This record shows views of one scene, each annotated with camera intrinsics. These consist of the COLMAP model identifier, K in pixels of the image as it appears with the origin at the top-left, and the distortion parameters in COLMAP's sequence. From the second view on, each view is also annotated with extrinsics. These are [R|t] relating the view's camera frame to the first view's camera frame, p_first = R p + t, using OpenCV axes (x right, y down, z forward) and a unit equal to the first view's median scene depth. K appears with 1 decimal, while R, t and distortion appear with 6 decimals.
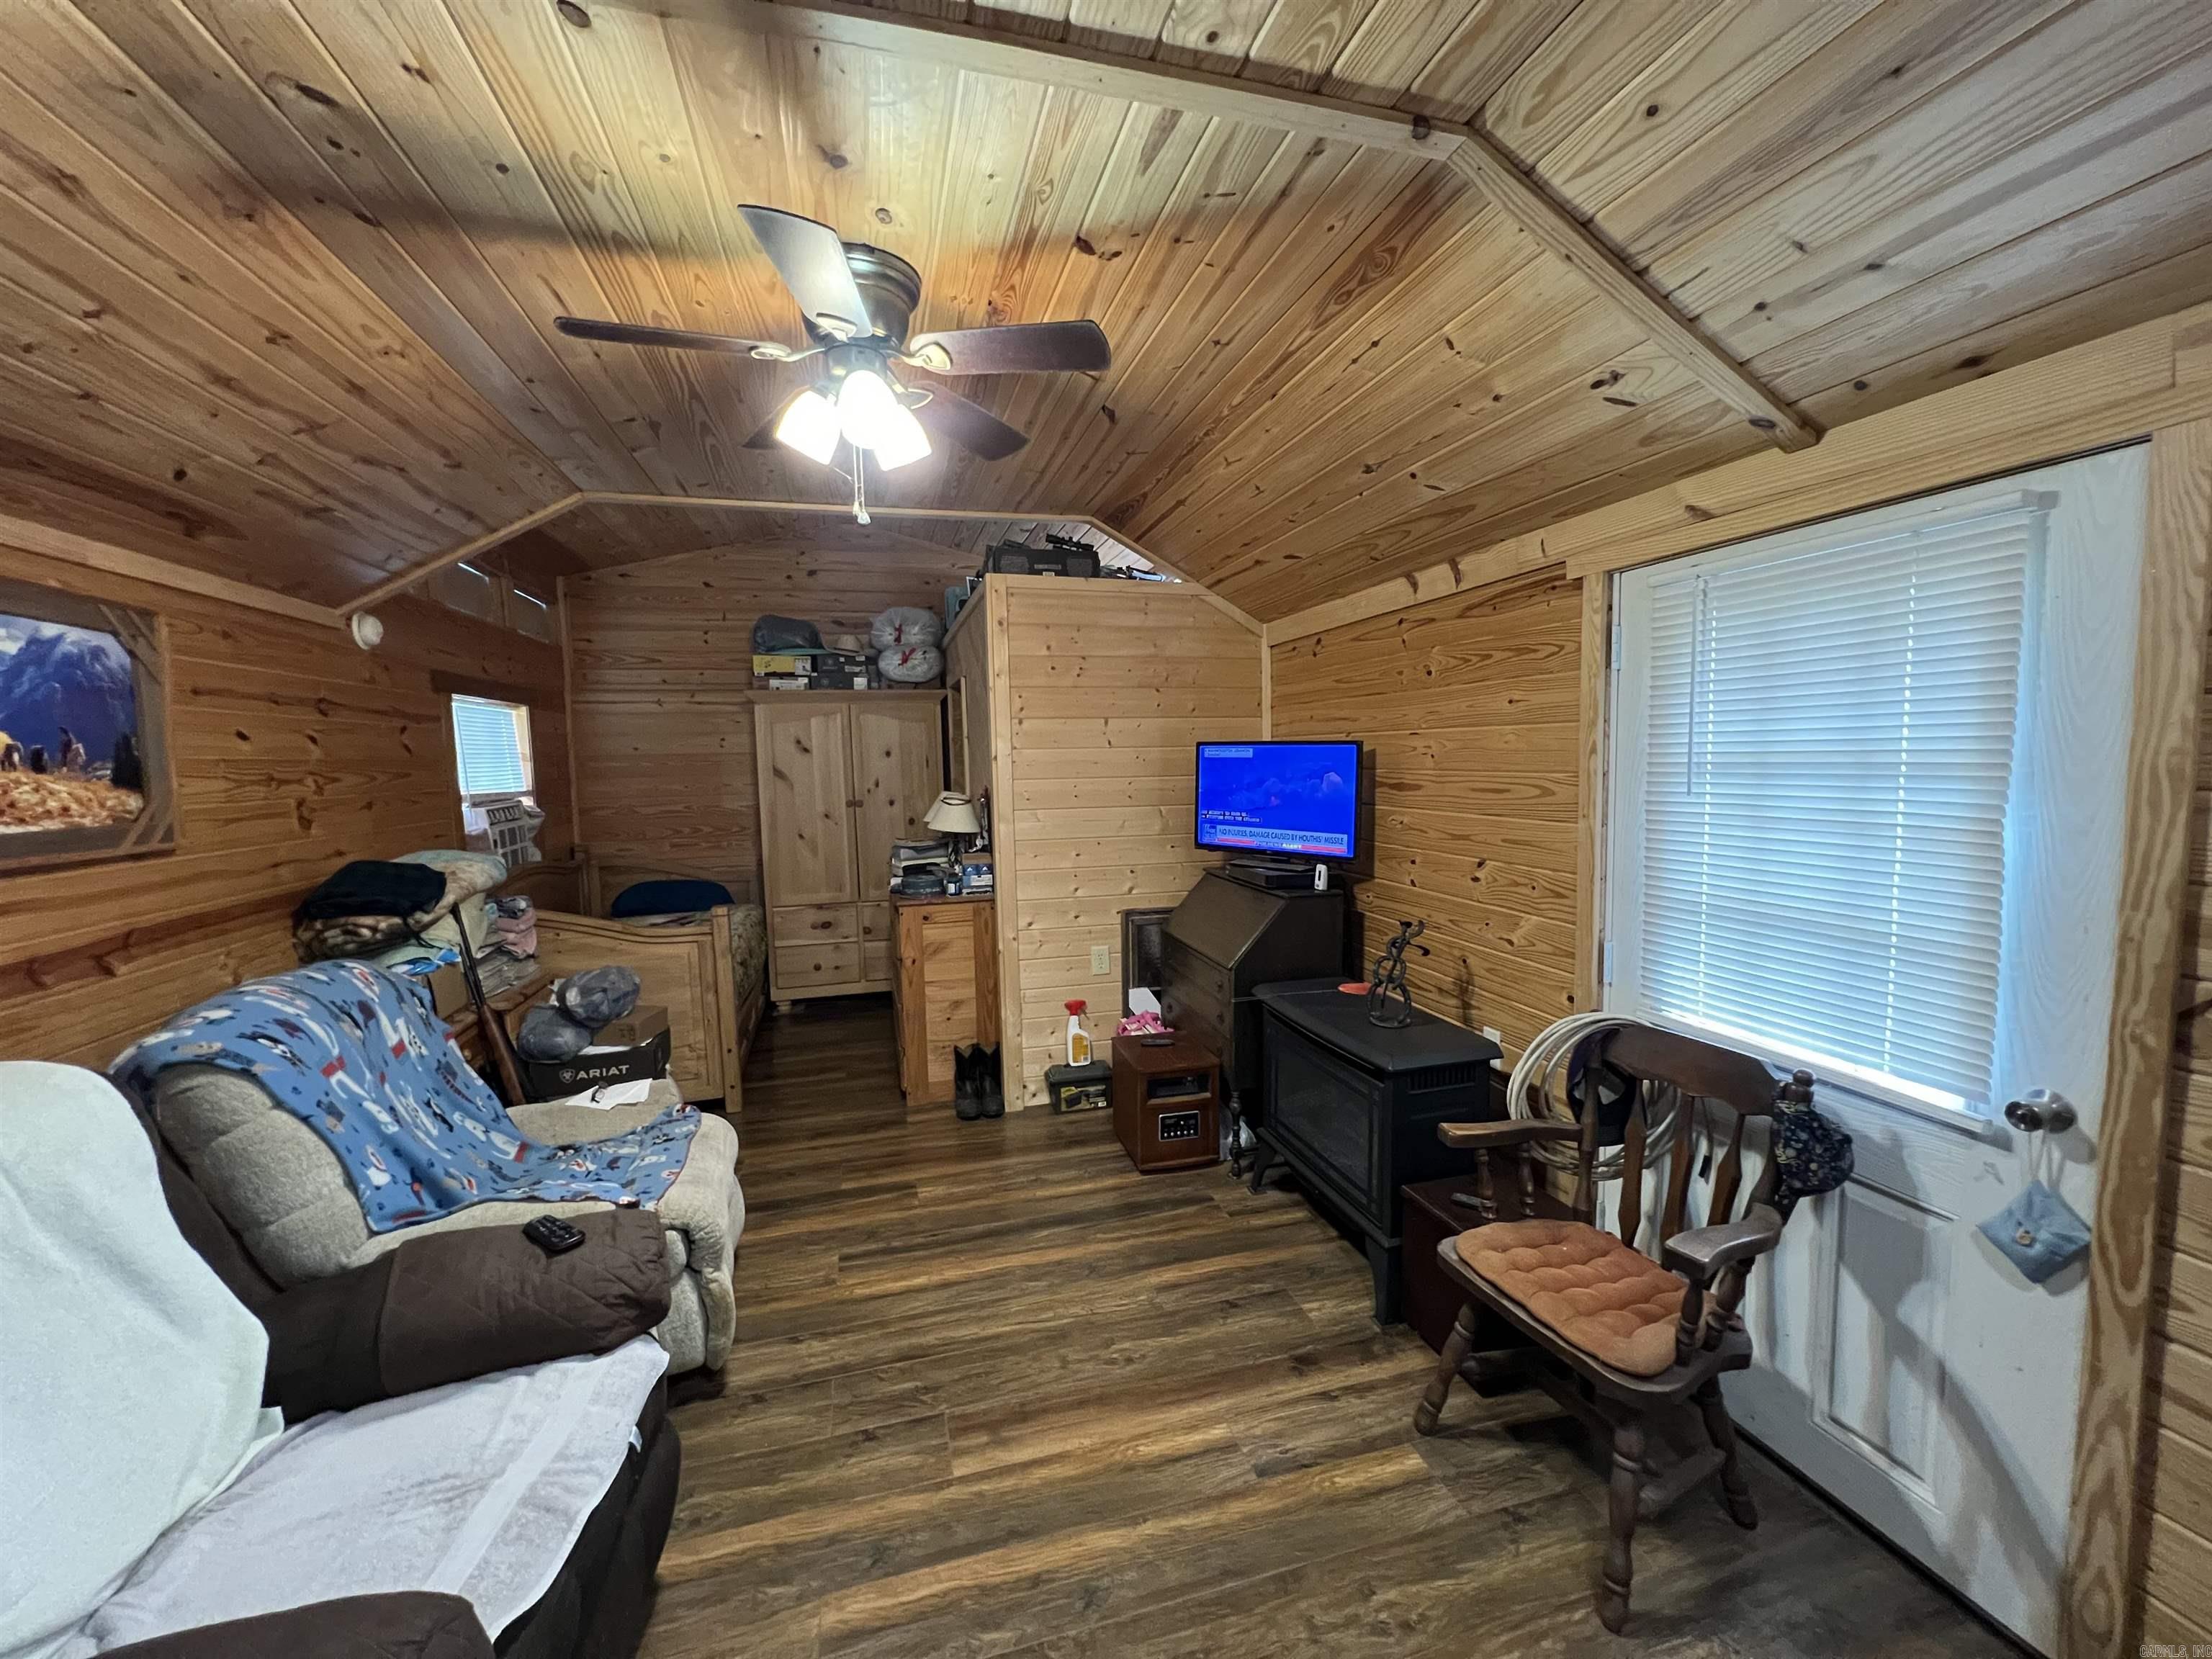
lens RADIAL K [[882.9, 0, 1103.4], [0, 882.9, 835.2], [0, 0, 1]] dist [-0.003697, 0.000942]
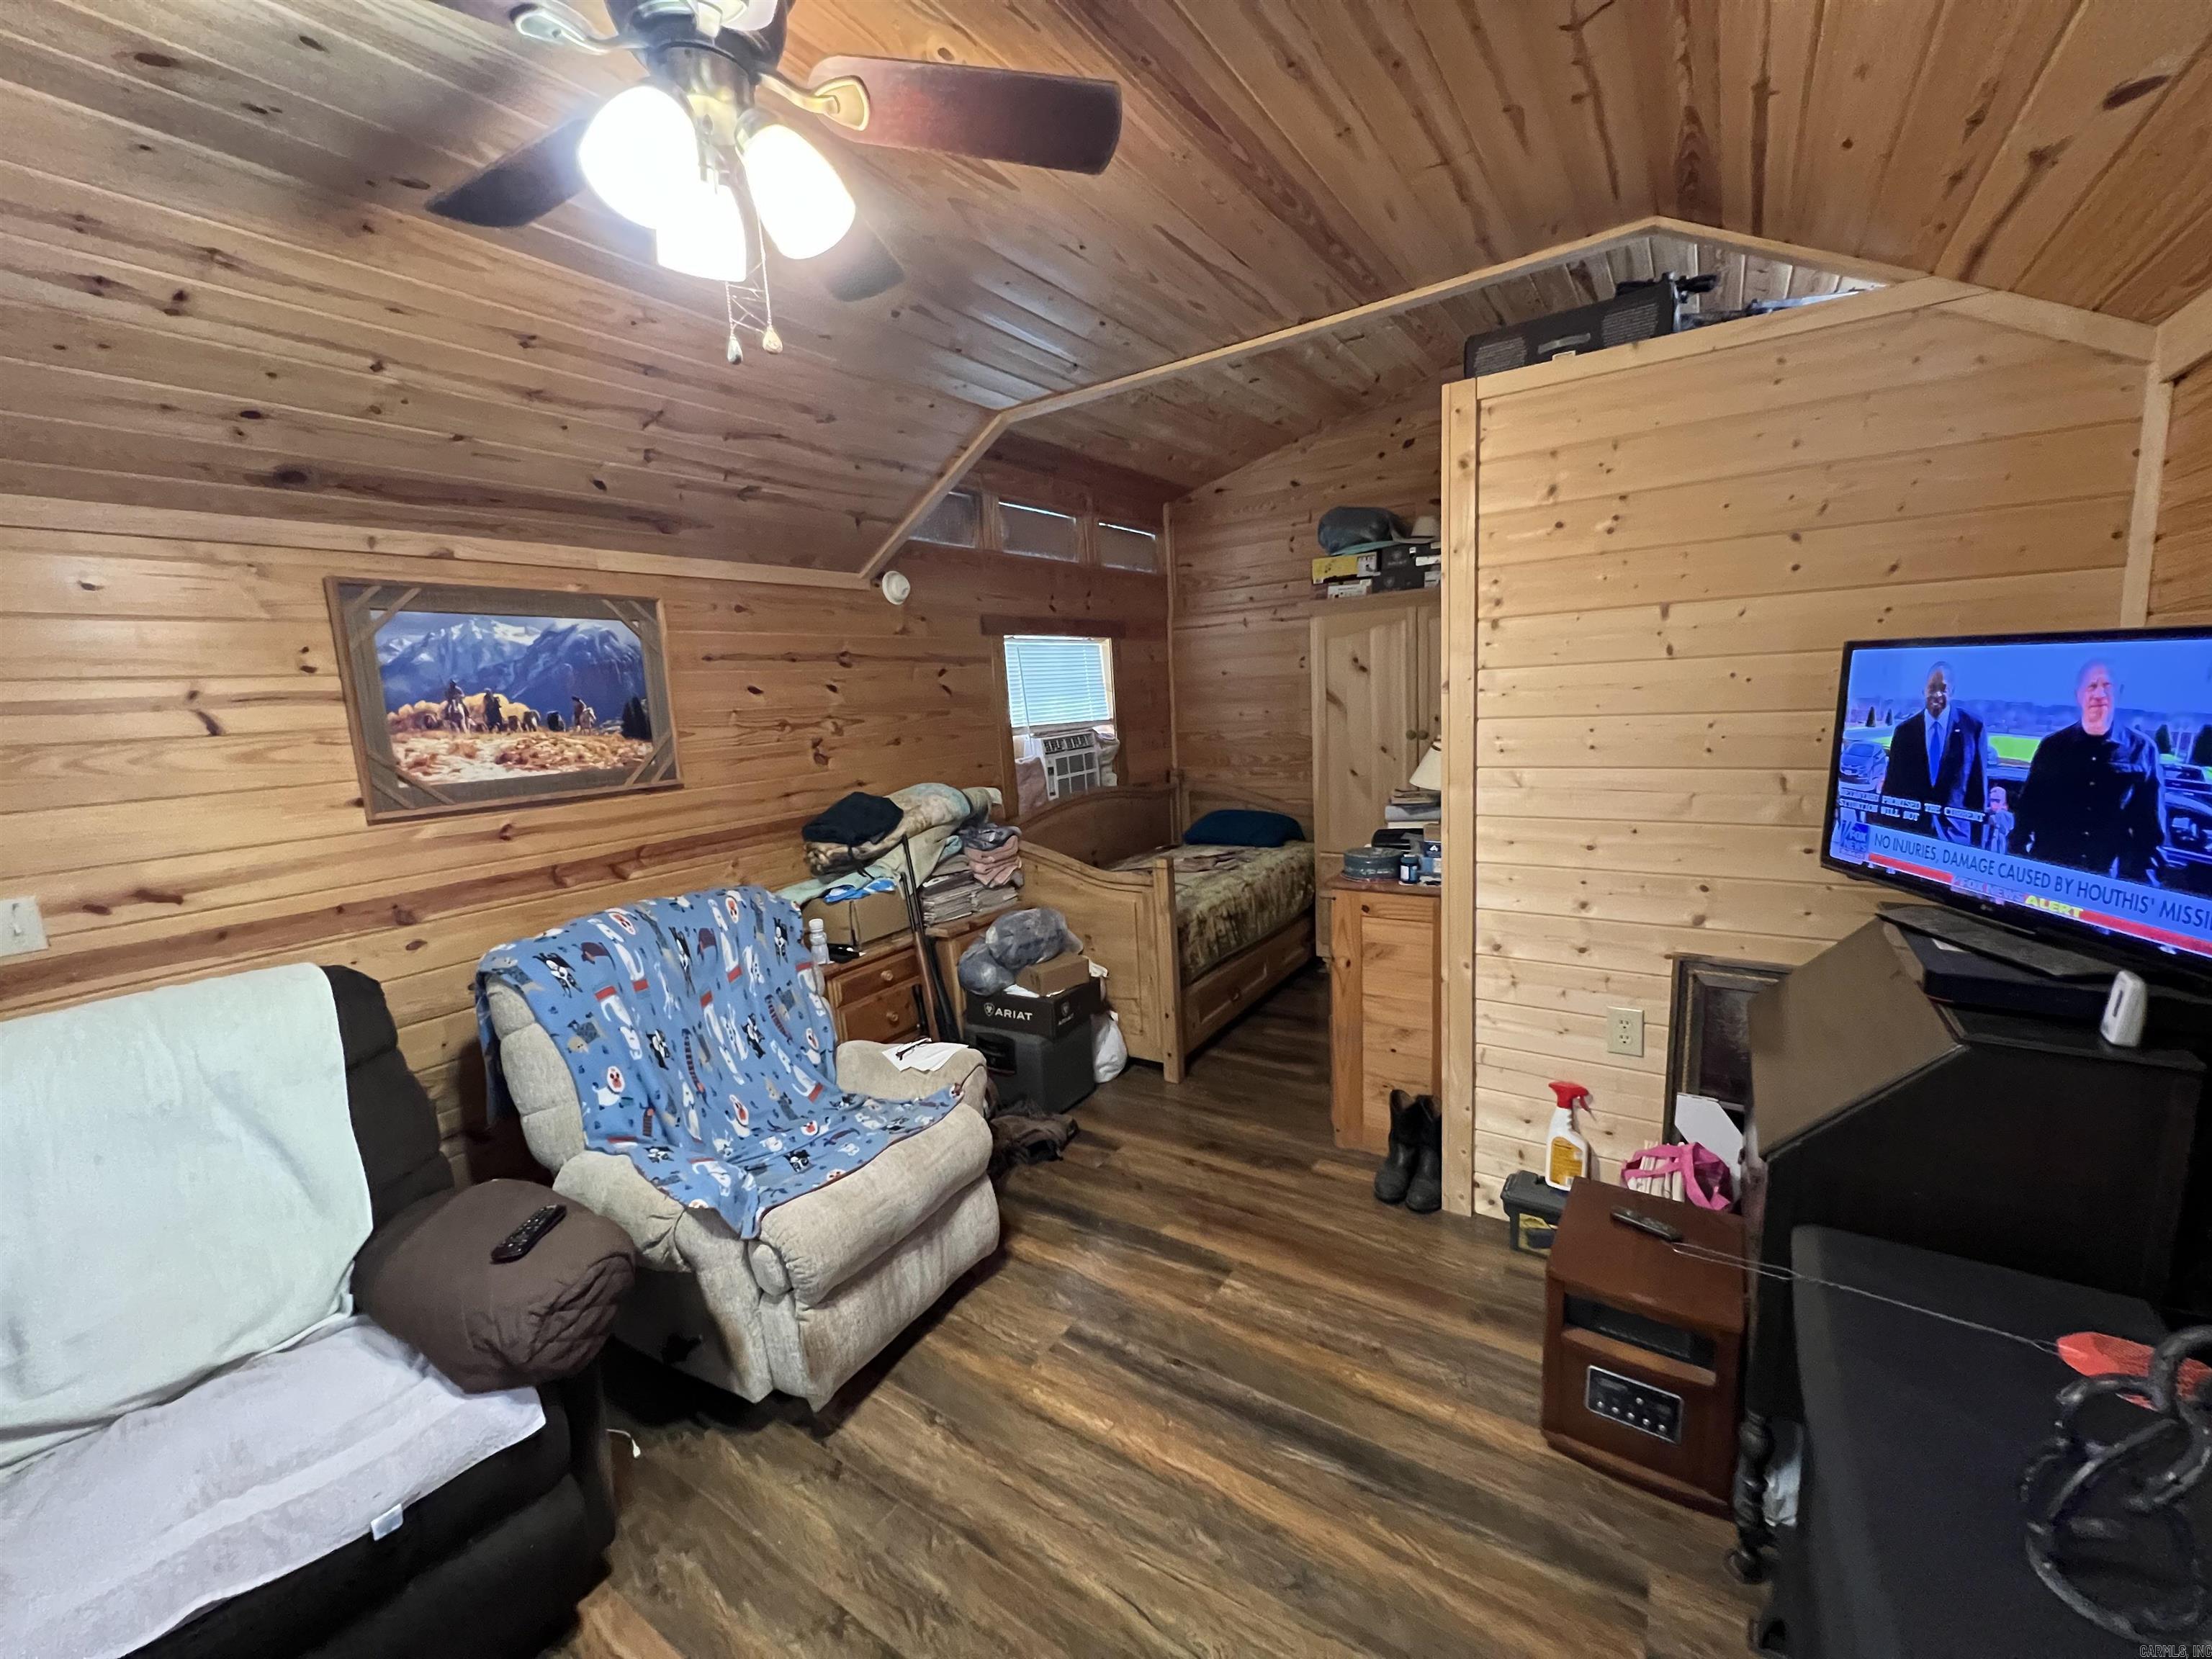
lens RADIAL K [[882.9, 0, 1105.5], [0, 882.9, 834.0], [0, 0, 1]] dist [-0.003697, 0.000942]
pose [[0.651330, 0.104407, -0.751578, 0.236580], [-0.024336, 0.992853, 0.116834, -0.055455], [0.758405, -0.057807, 0.649215, 0.445083]]
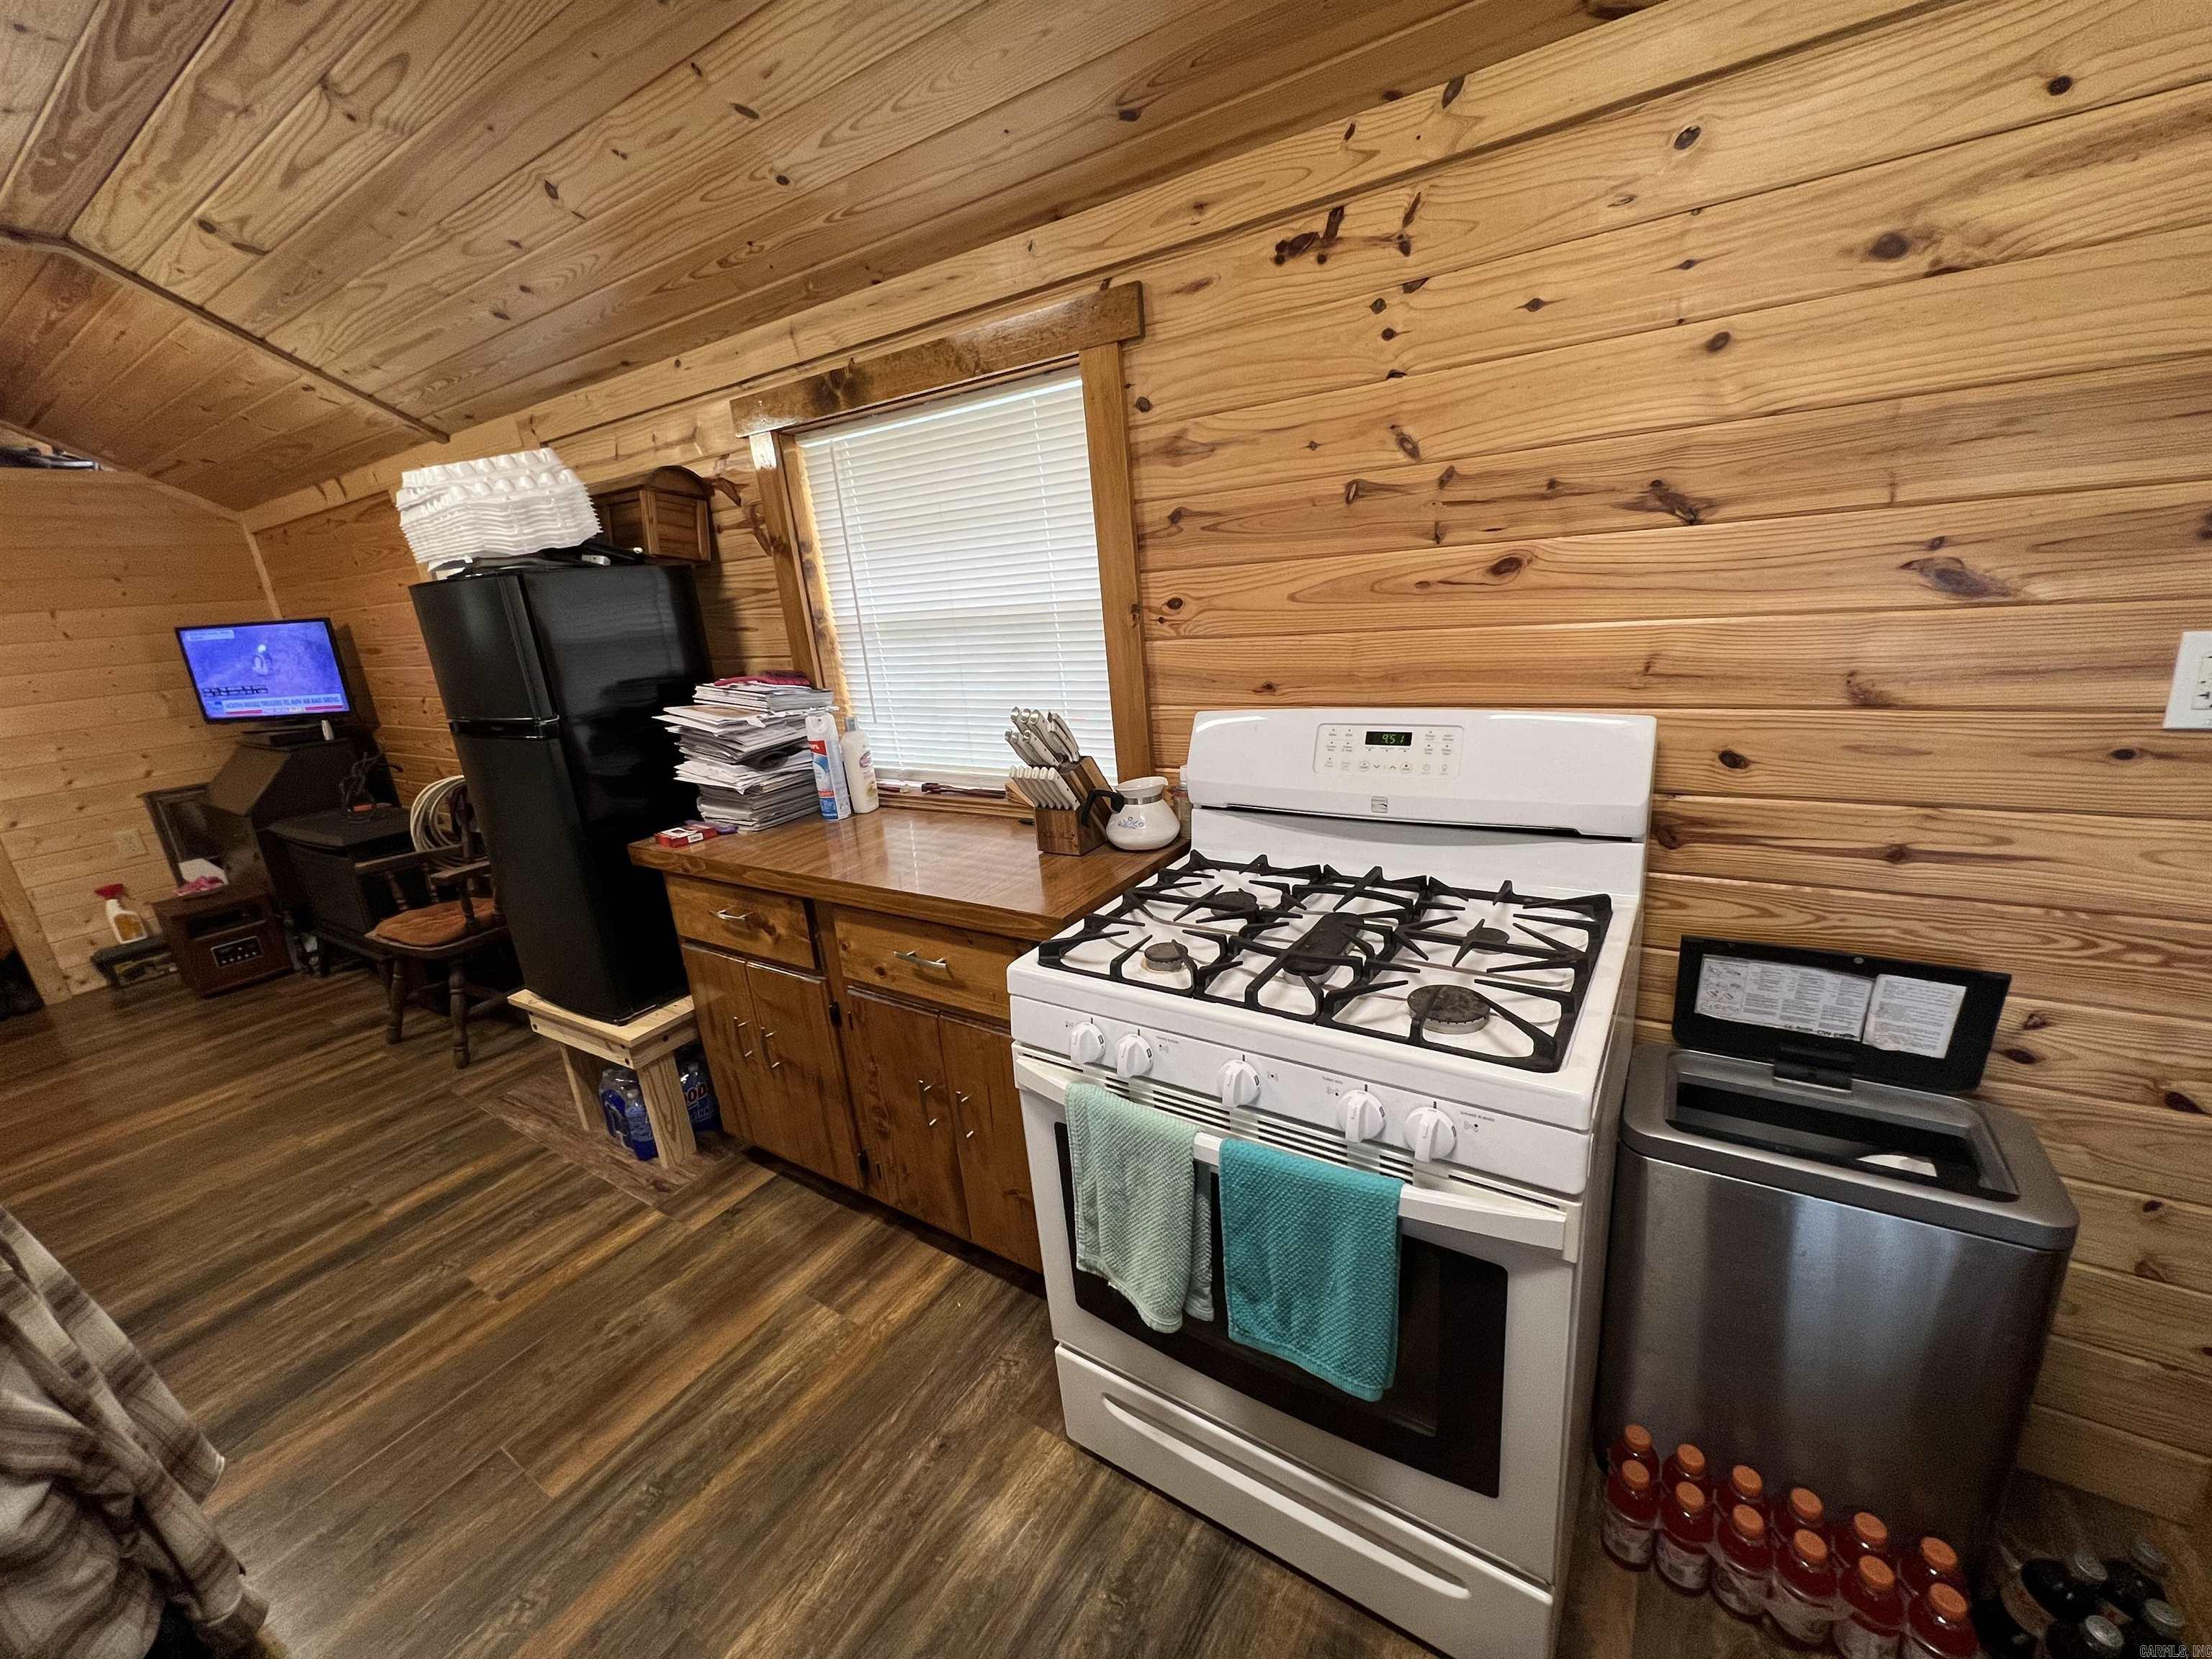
lens RADIAL K [[874.0, 0, 1105.6], [0, 874.0, 836.5], [0, 0, 1]] dist [-0.000900, 0.000148]
pose [[0.743583, -0.226263, 0.629197, 0.252547], [0.121593, 0.971073, 0.205505, 0.072370], [-0.657495, -0.076304, 0.749586, -0.673501]]
